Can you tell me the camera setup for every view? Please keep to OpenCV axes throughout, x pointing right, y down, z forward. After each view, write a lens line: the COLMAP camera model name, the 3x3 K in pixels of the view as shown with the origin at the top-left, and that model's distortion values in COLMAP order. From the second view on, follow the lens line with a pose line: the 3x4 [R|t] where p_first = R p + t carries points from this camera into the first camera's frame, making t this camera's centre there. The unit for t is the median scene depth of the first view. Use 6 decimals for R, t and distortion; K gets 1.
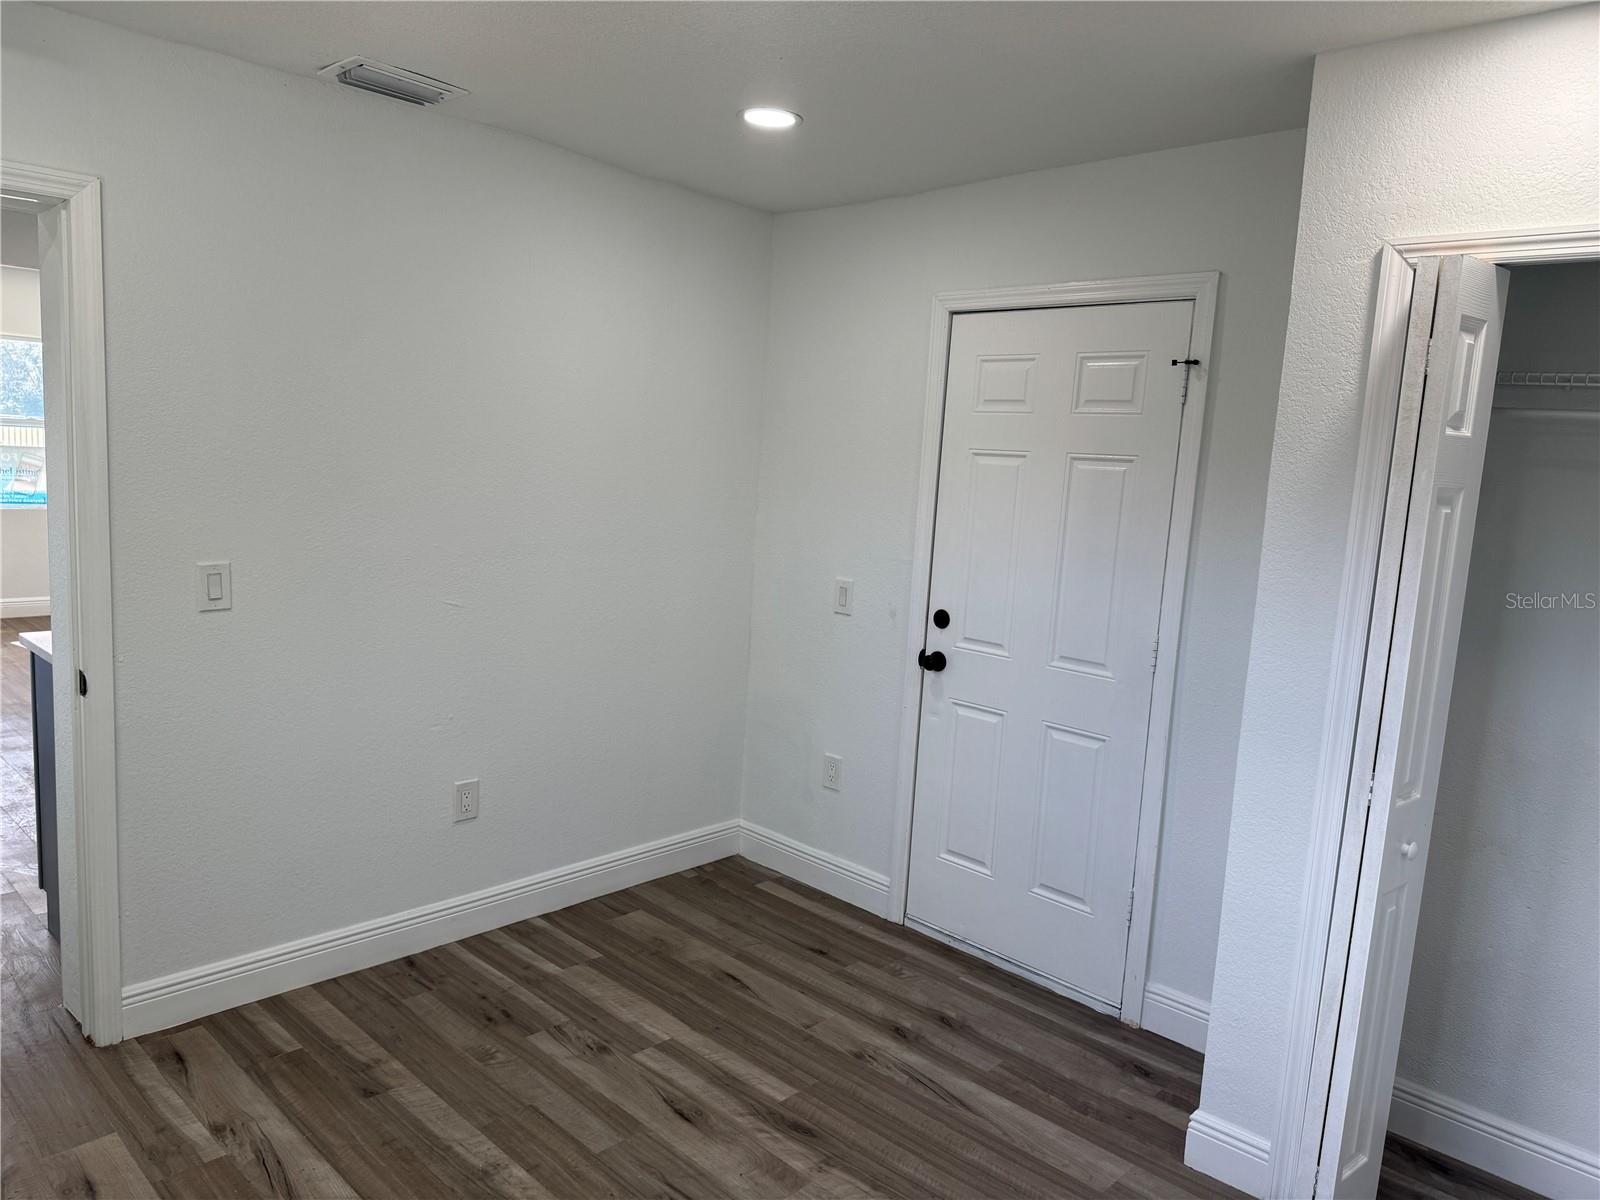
lens RADIAL K [[1131.9, 0, 805.0], [0, 1131.9, 595.2], [0, 0, 1]] dist [0.073814, -0.073056]
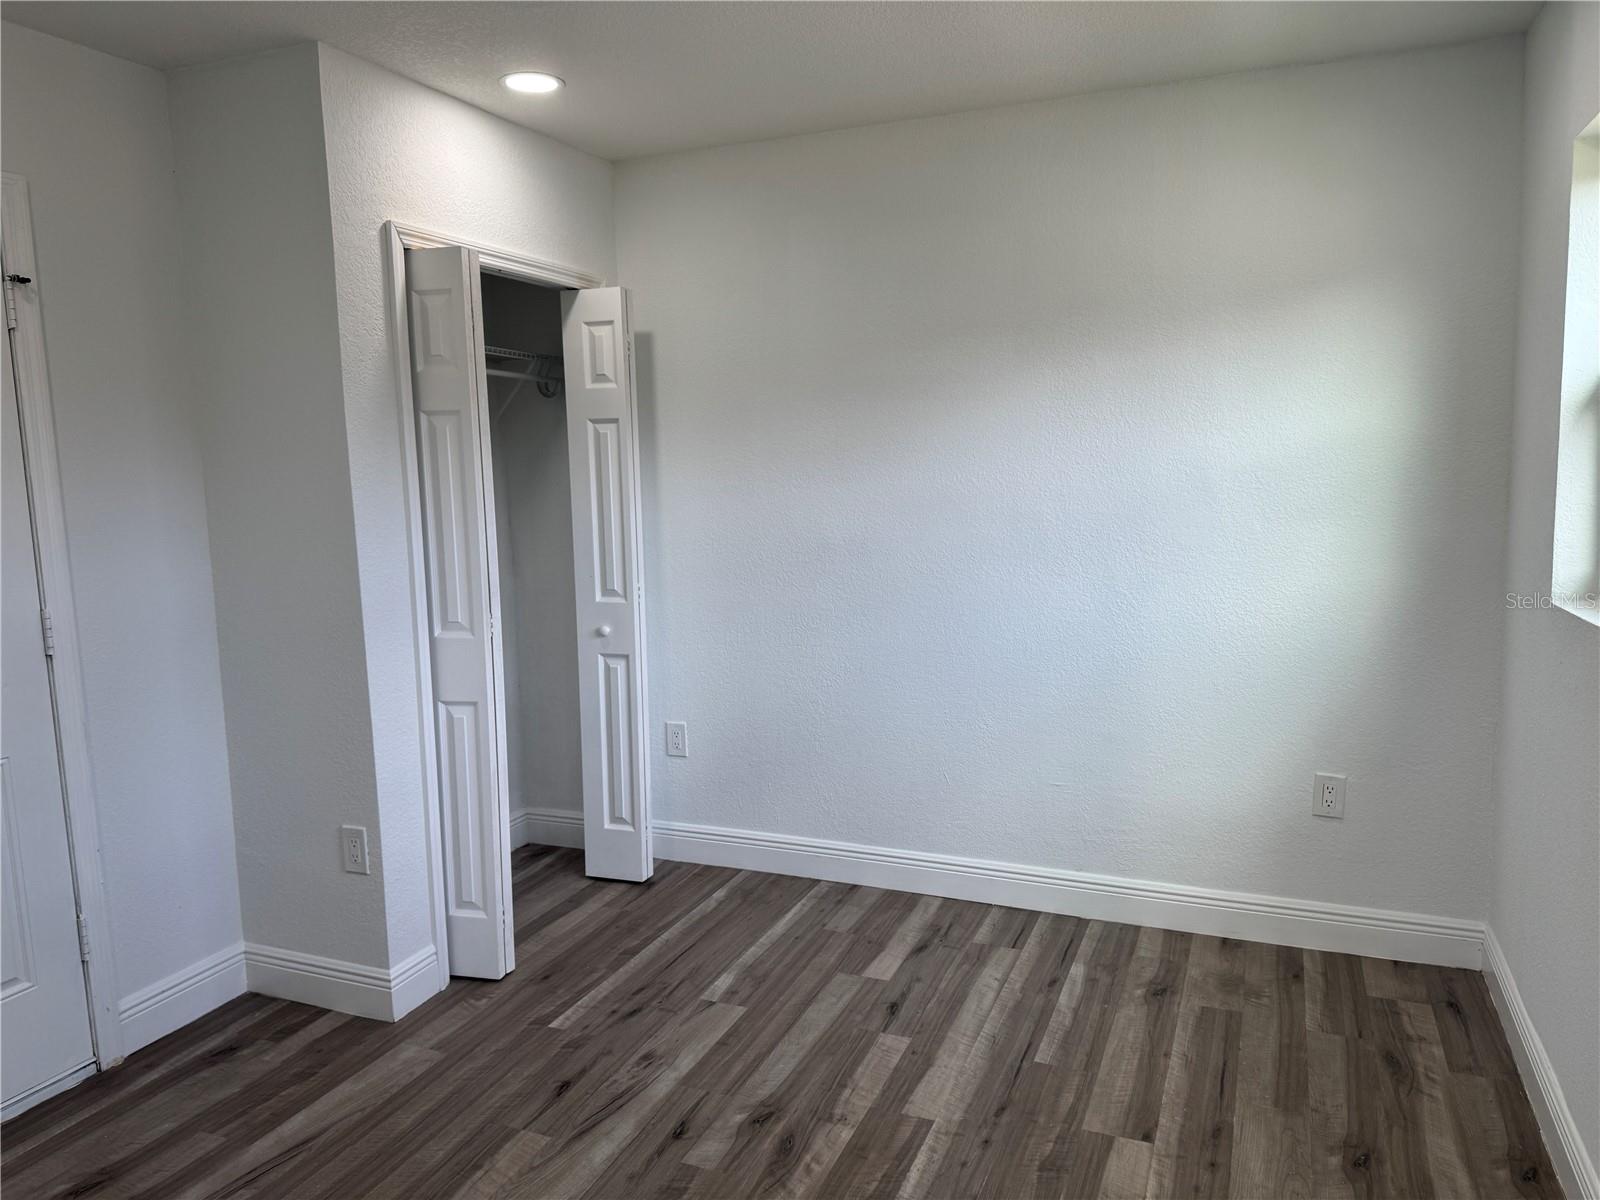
lens RADIAL K [[1131.9, 0, 796.0], [0, 1131.9, 595.9], [0, 0, 1]] dist [0.073814, -0.073056]
pose [[-0.341640, -0.162380, 0.925697, -0.706641], [0.129479, 0.967437, 0.217487, -0.094821], [-0.930869, 0.194161, -0.309491, 0.816658]]
